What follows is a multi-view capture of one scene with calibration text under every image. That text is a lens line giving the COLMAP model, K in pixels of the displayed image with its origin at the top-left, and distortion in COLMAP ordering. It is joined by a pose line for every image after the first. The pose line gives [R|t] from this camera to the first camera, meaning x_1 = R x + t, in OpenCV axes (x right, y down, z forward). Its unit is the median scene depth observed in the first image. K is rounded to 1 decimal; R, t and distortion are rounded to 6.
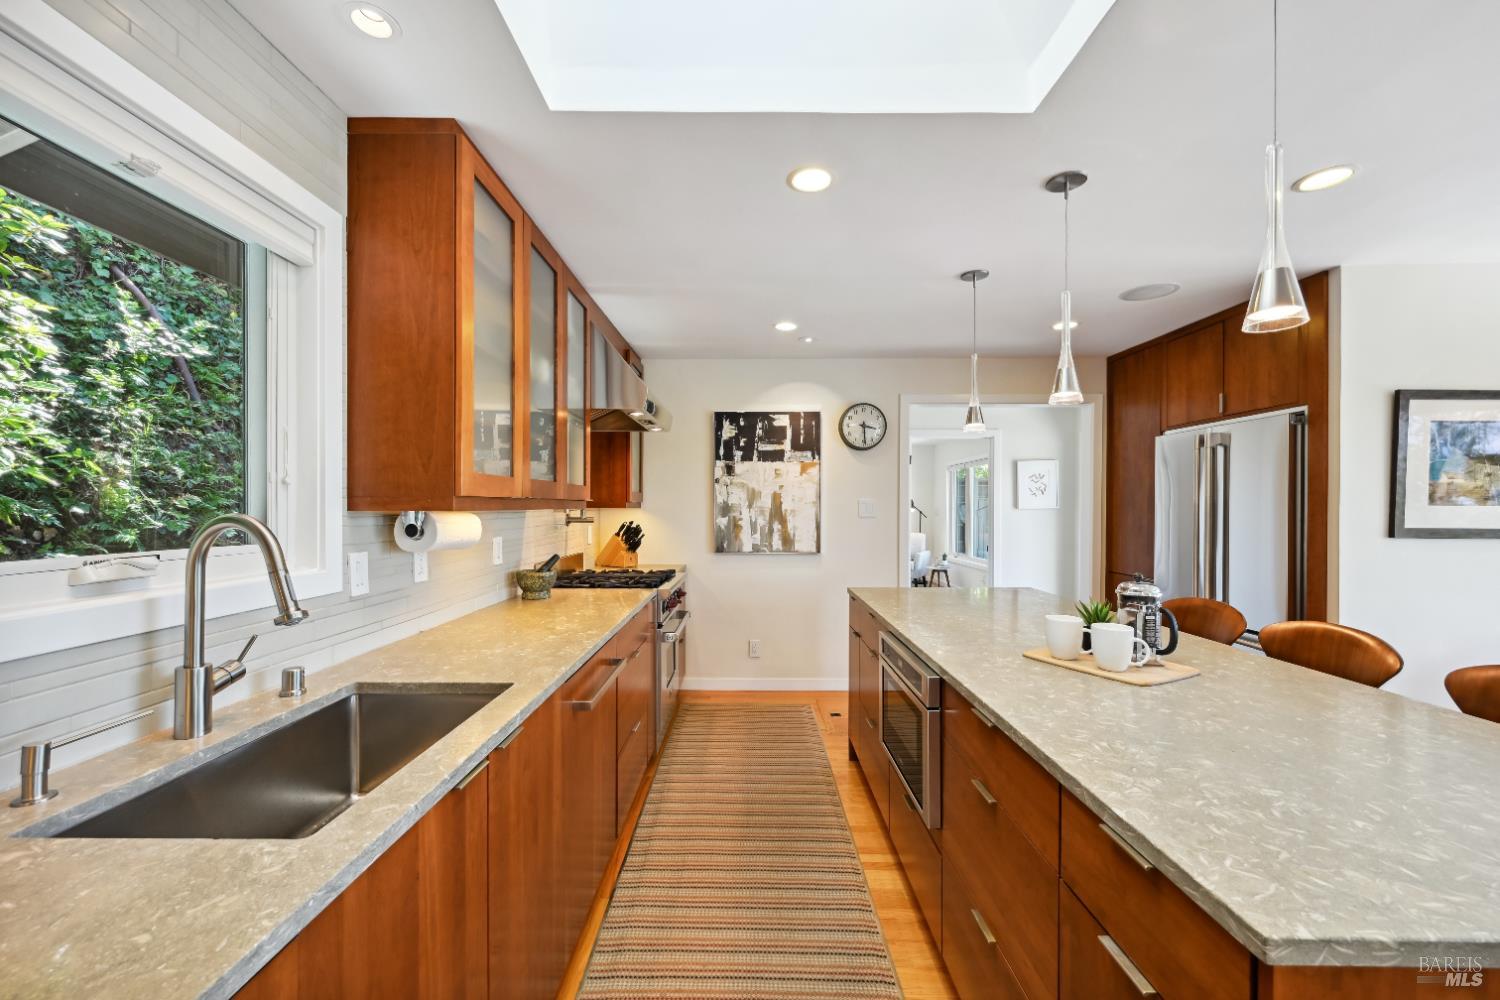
lens RADIAL K [[592.7, 0, 746.9], [0, 592.7, 500.2], [0, 0, 1]] dist [0.002633, 0.000275]
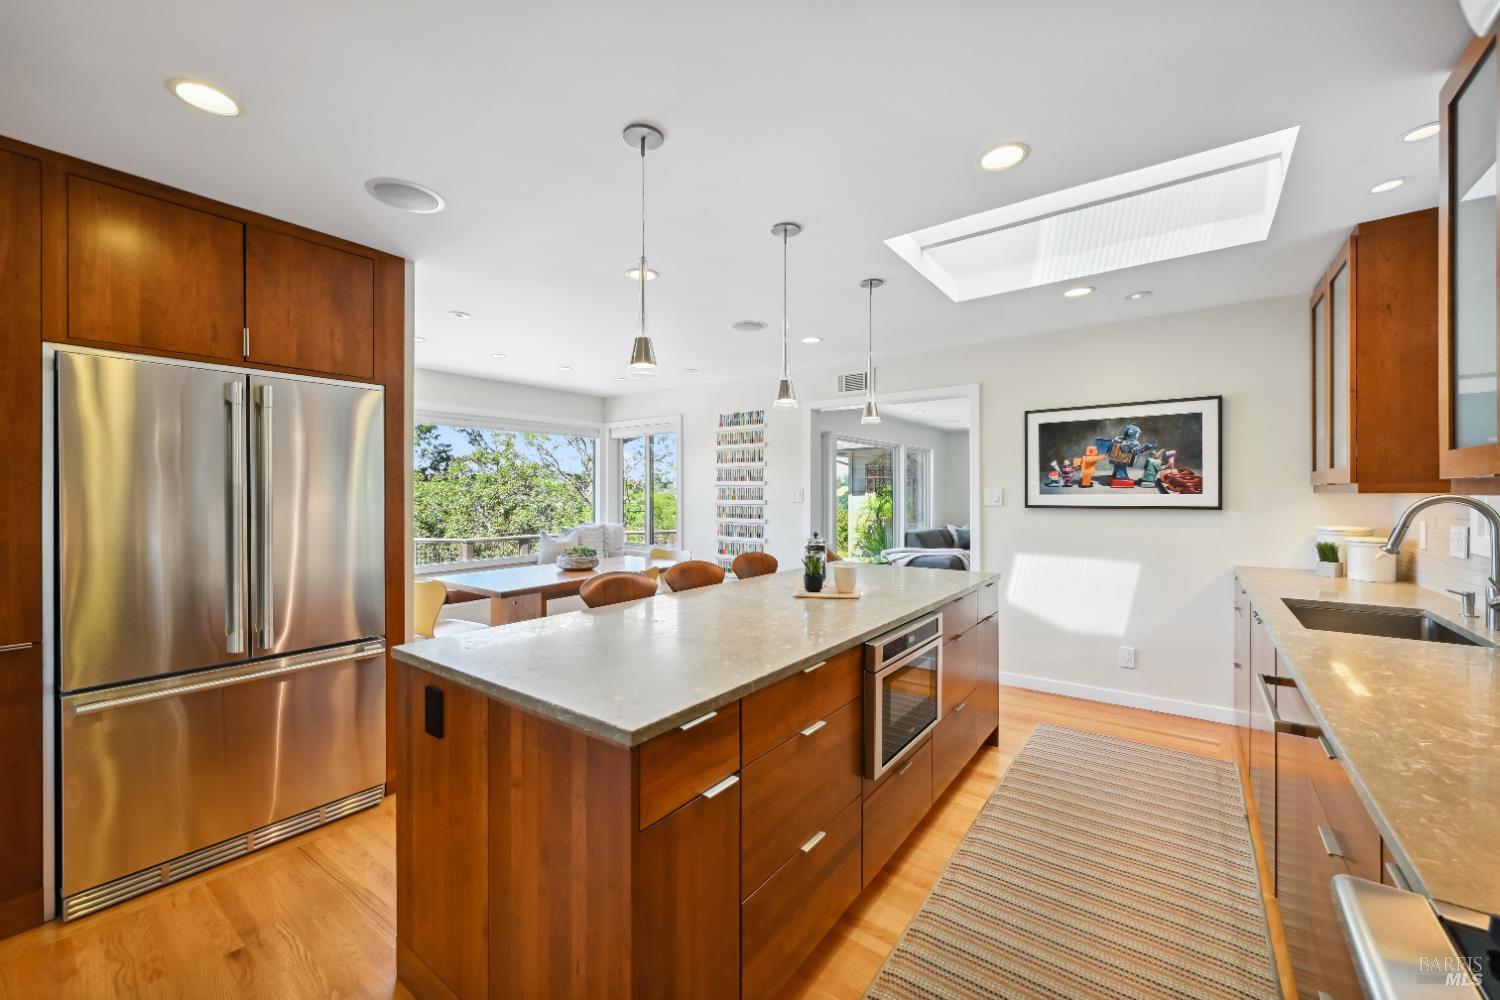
lens RADIAL K [[592.7, 0, 746.9], [0, 592.7, 500.2], [0, 0, 1]] dist [0.002633, 0.000275]
pose [[-0.803201, -0.005243, 0.595685, -0.060582], [-0.004550, 0.999986, 0.002667, 0.011259], [-0.595691, -0.000568, -0.803214, 0.915339]]
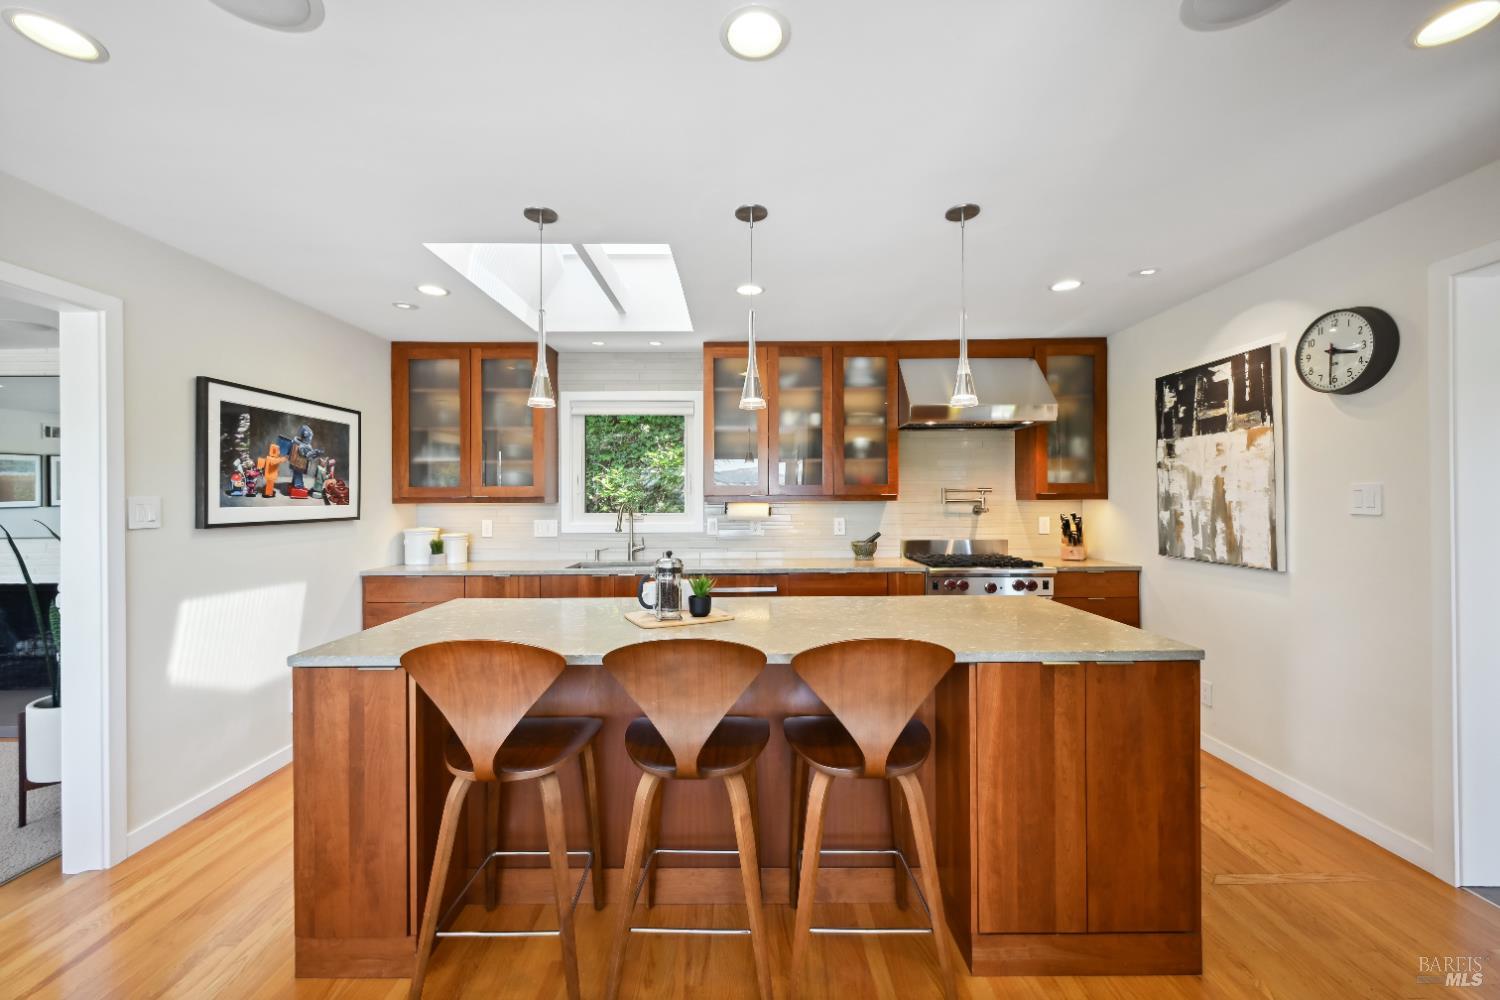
lens RADIAL K [[592.7, 0, 746.9], [0, 592.7, 500.2], [0, 0, 1]] dist [0.002633, 0.000275]
pose [[0.005748, 0.001302, -0.999983, 0.747022], [0.017488, 0.999846, 0.001403, 0.003893], [0.999831, -0.017496, 0.005724, 0.439110]]
